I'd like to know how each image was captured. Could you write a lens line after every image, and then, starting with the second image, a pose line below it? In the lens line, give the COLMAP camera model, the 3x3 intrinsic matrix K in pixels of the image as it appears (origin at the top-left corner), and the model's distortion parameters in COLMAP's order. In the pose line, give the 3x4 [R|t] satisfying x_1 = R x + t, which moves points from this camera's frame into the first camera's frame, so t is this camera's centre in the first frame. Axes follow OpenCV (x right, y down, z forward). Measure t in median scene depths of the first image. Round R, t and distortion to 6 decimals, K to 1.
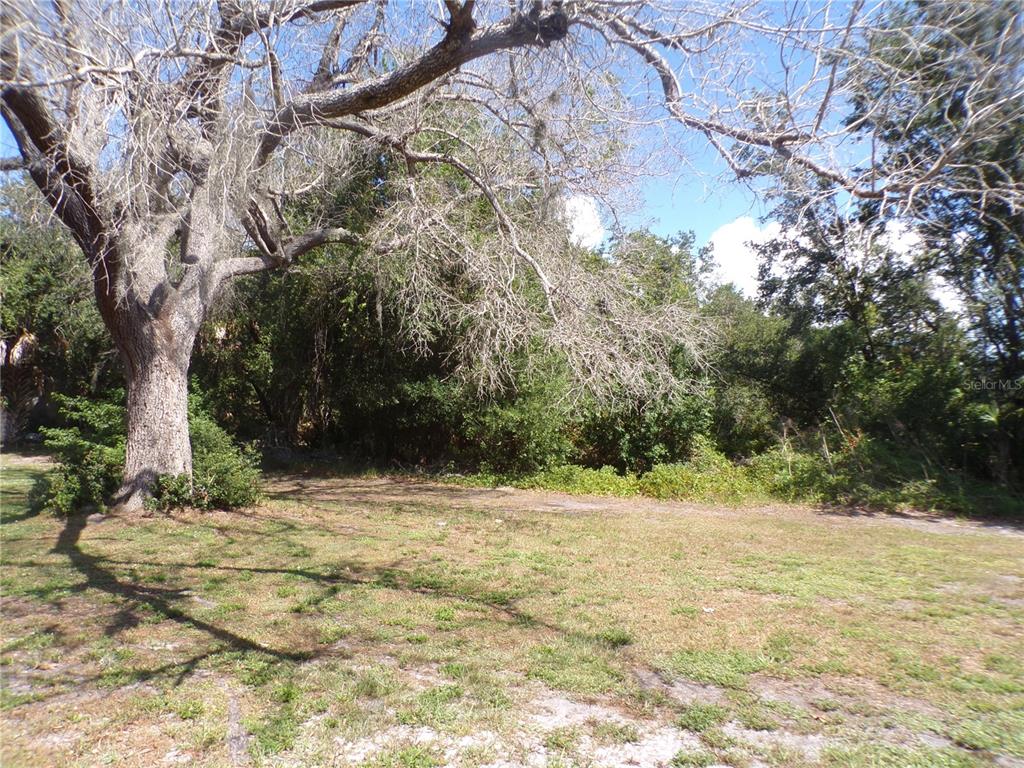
lens RADIAL K [[697.1, 0, 516.5], [0, 697.1, 388.4], [0, 0, 1]] dist [0.001184, 0.006740]
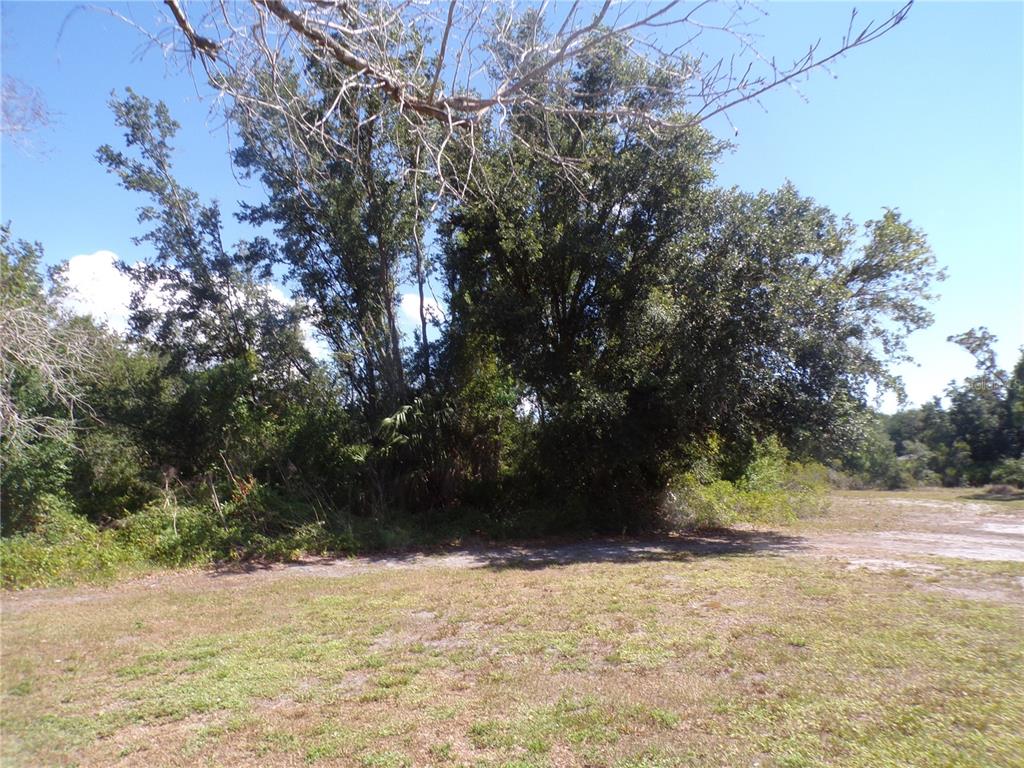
lens RADIAL K [[697.1, 0, 516.5], [0, 697.1, 388.4], [0, 0, 1]] dist [0.001184, 0.006740]
pose [[0.655091, 0.036770, 0.754655, 0.015347], [0.016716, 0.997865, -0.063132, 0.007061], [-0.755365, 0.053972, 0.653078, 0.105762]]
